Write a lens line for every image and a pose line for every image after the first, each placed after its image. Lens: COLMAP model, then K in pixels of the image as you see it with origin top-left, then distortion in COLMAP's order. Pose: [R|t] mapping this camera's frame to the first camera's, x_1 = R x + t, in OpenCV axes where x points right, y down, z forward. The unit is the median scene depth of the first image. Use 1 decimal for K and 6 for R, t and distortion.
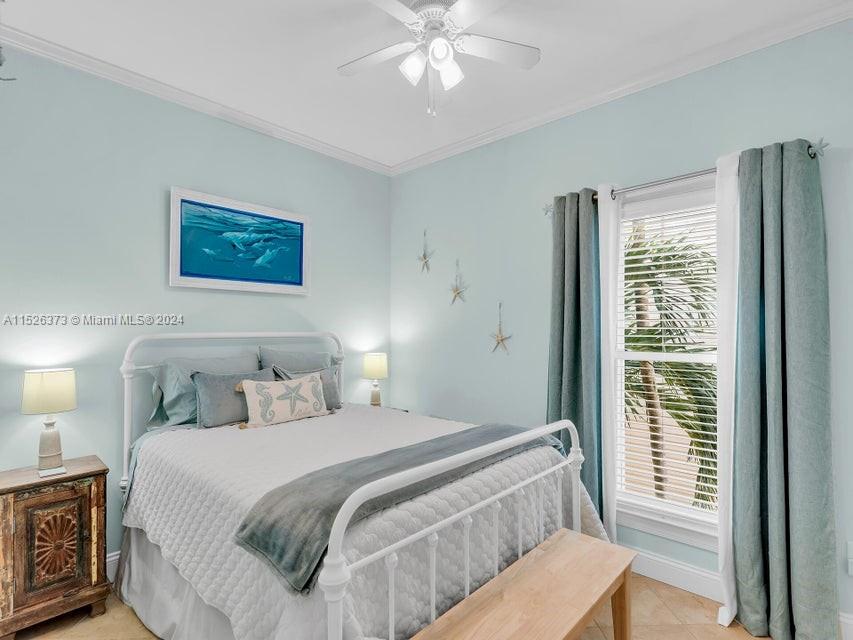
lens RADIAL K [[467.1, 0, 426.5], [0, 467.1, 320.0], [0, 0, 1]] dist [0.004110, 0.001264]
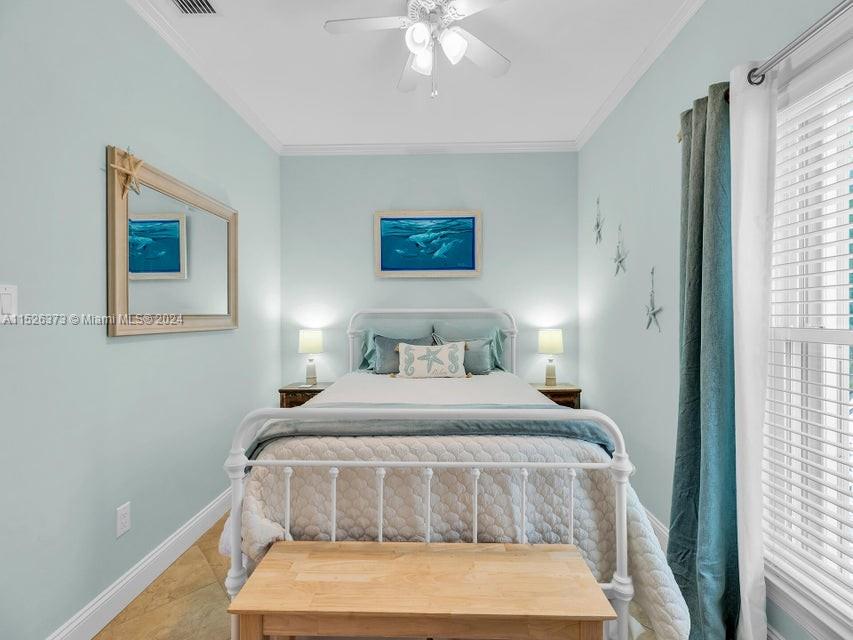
lens RADIAL K [[394.7, 0, 426.5], [0, 394.7, 320.0], [0, 0, 1]] dist [-0.001750, 0.000352]
pose [[0.634669, 0.005884, -0.772762, 0.479866], [0.018542, 0.999567, 0.022839, 0.032250], [0.772562, -0.028824, 0.634285, 0.289562]]
